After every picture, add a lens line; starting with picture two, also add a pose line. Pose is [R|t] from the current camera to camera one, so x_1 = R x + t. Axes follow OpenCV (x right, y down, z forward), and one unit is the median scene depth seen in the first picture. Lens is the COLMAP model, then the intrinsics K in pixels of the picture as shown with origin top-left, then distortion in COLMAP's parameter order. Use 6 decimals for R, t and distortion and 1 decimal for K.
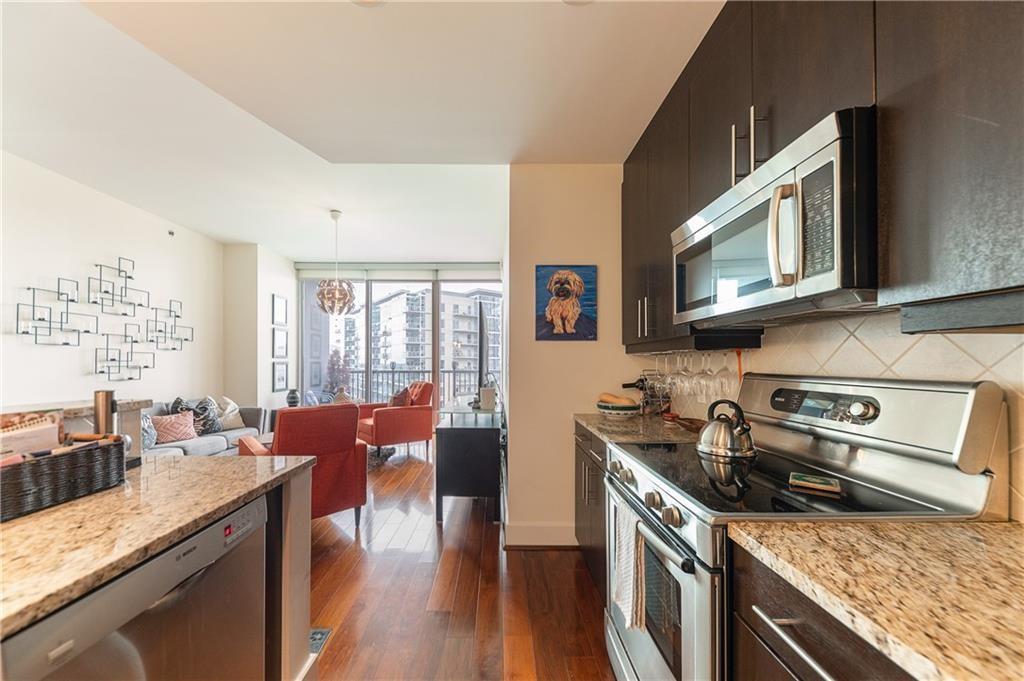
lens RADIAL K [[352.3, 0, 502.7], [0, 352.3, 361.7], [0, 0, 1]] dist [-0.011542, -0.000697]
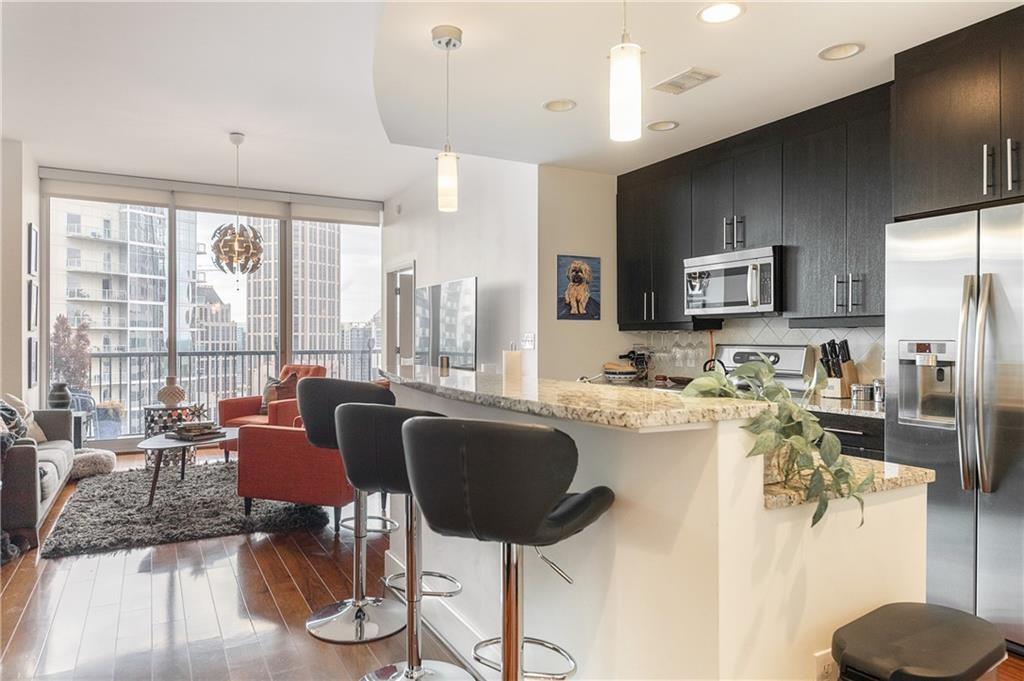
lens RADIAL K [[649.0, 0, 513.6], [0, 649.0, 341.7], [0, 0, 1]] dist [-0.008977, -0.015368]
pose [[0.878456, -0.003123, 0.477813, -0.619201], [-0.000280, 0.999975, 0.007052, -0.001057], [-0.477823, -0.006328, 0.878433, -0.476167]]
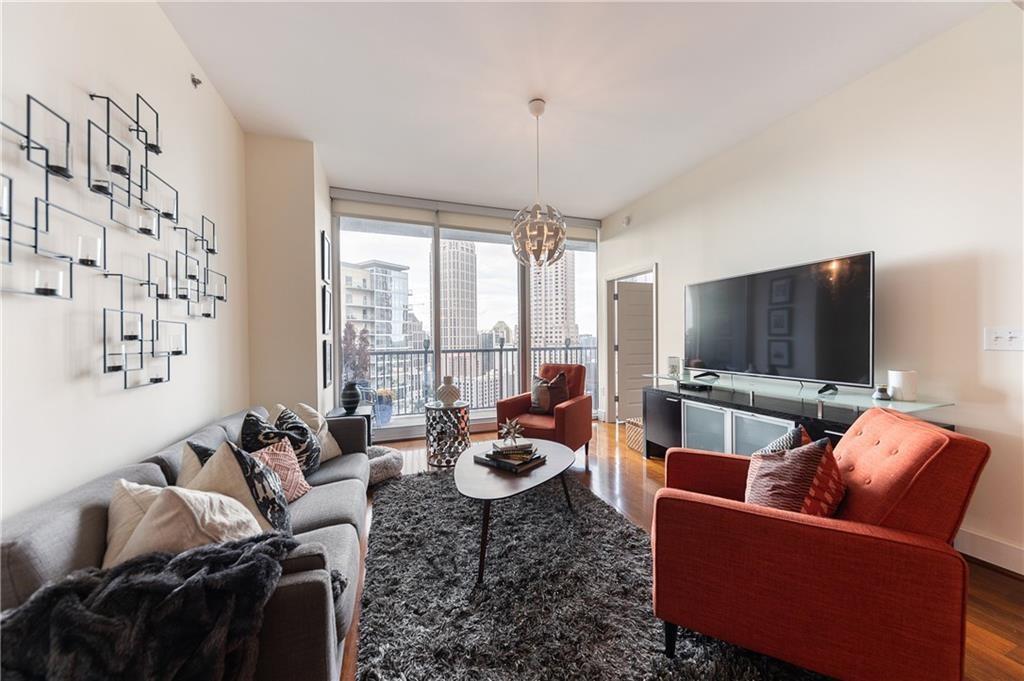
lens RADIAL K [[352.3, 0, 505.9], [0, 352.3, 342.1], [0, 0, 1]] dist [-0.011542, -0.000697]
pose [[0.949460, -0.013476, 0.313598, -0.740413], [0.010367, 0.999879, 0.011579, -0.000786], [-0.313716, -0.007743, 0.949485, 0.413192]]
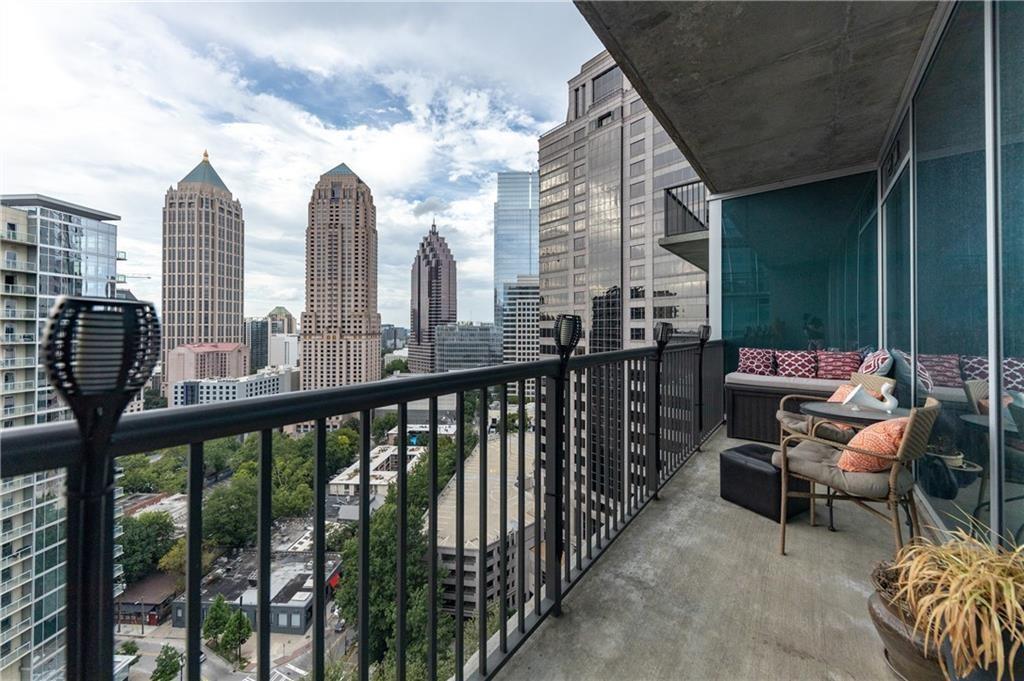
lens RADIAL K [[352.3, 0, 518.8], [0, 352.3, 325.7], [0, 0, 1]] dist [-0.011542, -0.000697]
pose [[0.615787, 0.004795, 0.787898, -0.610665], [-0.000790, 0.999985, -0.005469, 0.008981], [-0.787912, 0.002746, 0.615781, 1.590426]]
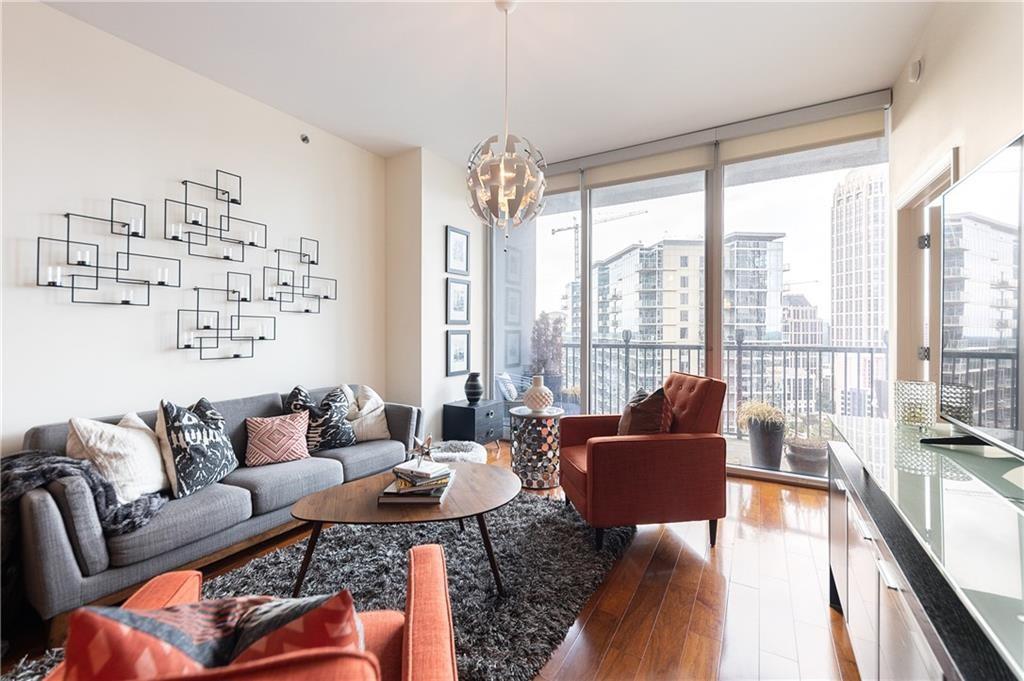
lens RADIAL K [[408.5, 0, 527.4], [0, 408.5, 330.7], [0, 0, 1]] dist [0.001795, -0.000340]
pose [[0.860922, -0.000726, -0.508737, -0.191648], [0.001727, 0.999997, 0.001496, 0.000548], [0.508735, -0.002167, 0.860921, 0.576935]]
